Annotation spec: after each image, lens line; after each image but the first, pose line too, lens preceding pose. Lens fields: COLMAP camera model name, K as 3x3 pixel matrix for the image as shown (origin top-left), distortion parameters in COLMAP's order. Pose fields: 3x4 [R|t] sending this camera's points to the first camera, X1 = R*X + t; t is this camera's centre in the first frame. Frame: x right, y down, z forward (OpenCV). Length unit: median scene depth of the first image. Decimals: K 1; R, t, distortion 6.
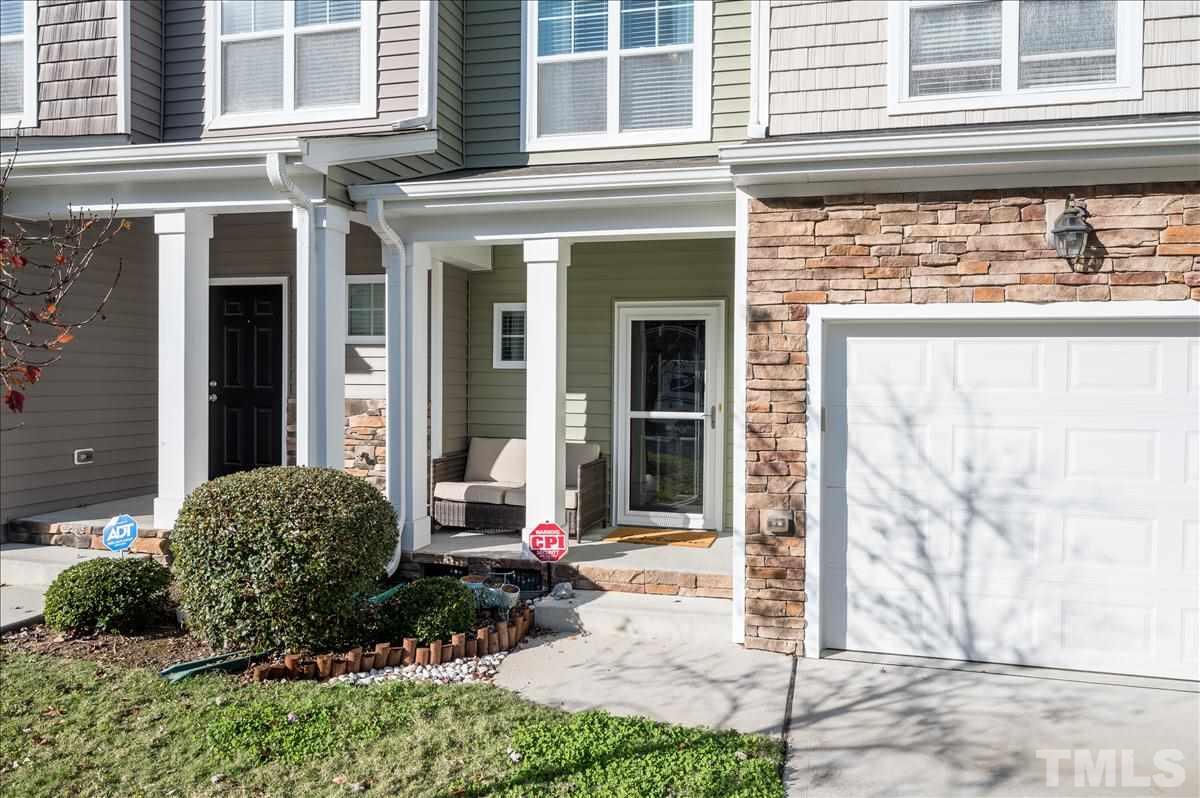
lens RADIAL K [[850.1, 0, 583.0], [0, 850.1, 376.1], [0, 0, 1]] dist [0.029390, -0.026035]
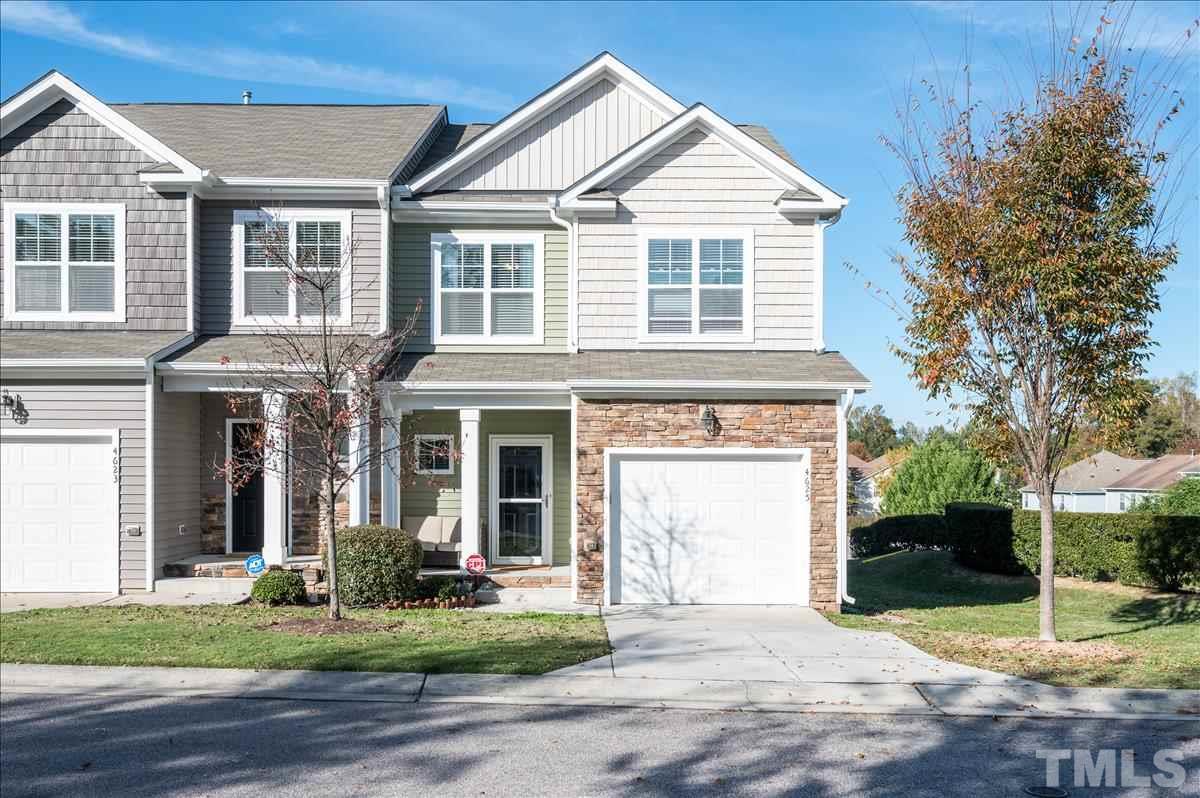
lens RADIAL K [[1144.8, 0, 551.2], [0, 1144.8, 466.2], [0, 0, 1]] dist [0.048272, 0.010128]
pose [[0.967858, -0.005410, 0.251438, -0.579804], [0.005424, 0.999985, 0.000635, -0.034674], [-0.251438, 0.000750, 0.967873, -1.739911]]
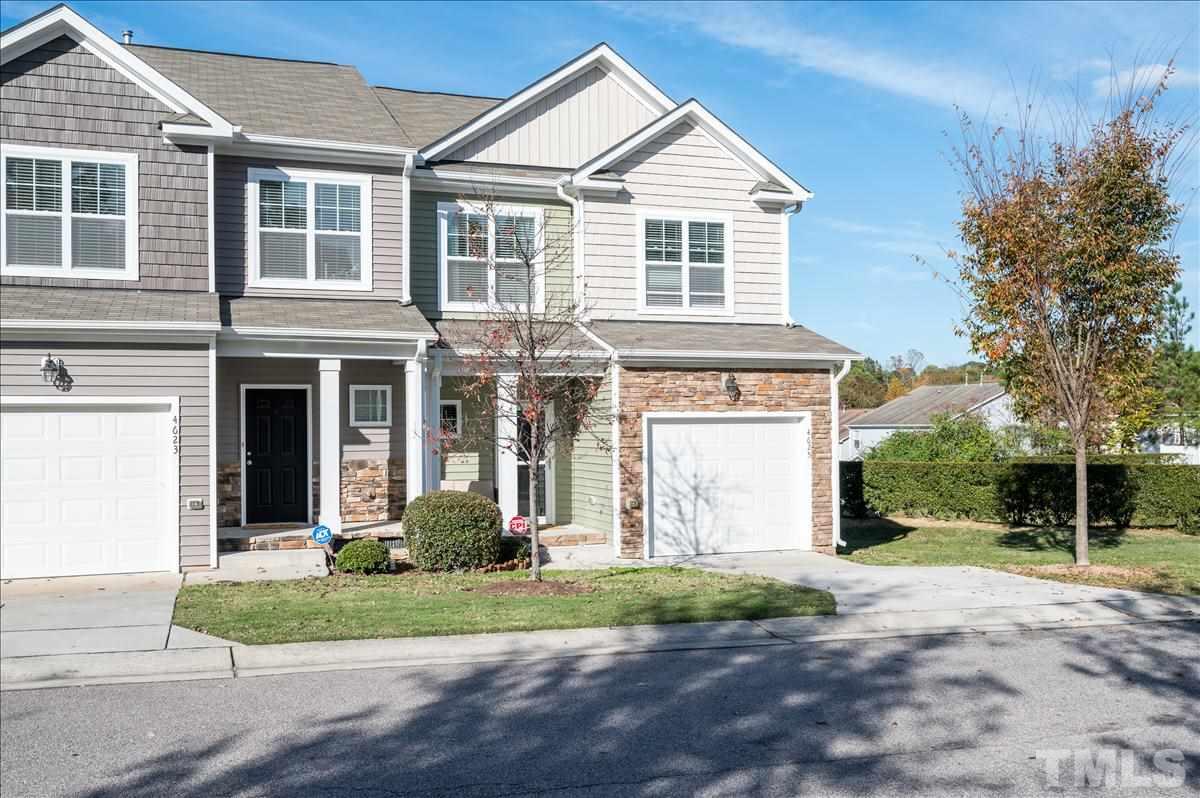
lens RADIAL K [[1144.8, 0, 604.4], [0, 1144.8, 402.2], [0, 0, 1]] dist [0.048272, 0.010128]
pose [[0.824697, -0.004699, 0.565555, -1.538866], [0.015735, 0.999769, -0.014639, -0.060866], [-0.565356, 0.020972, 0.824580, -1.493357]]
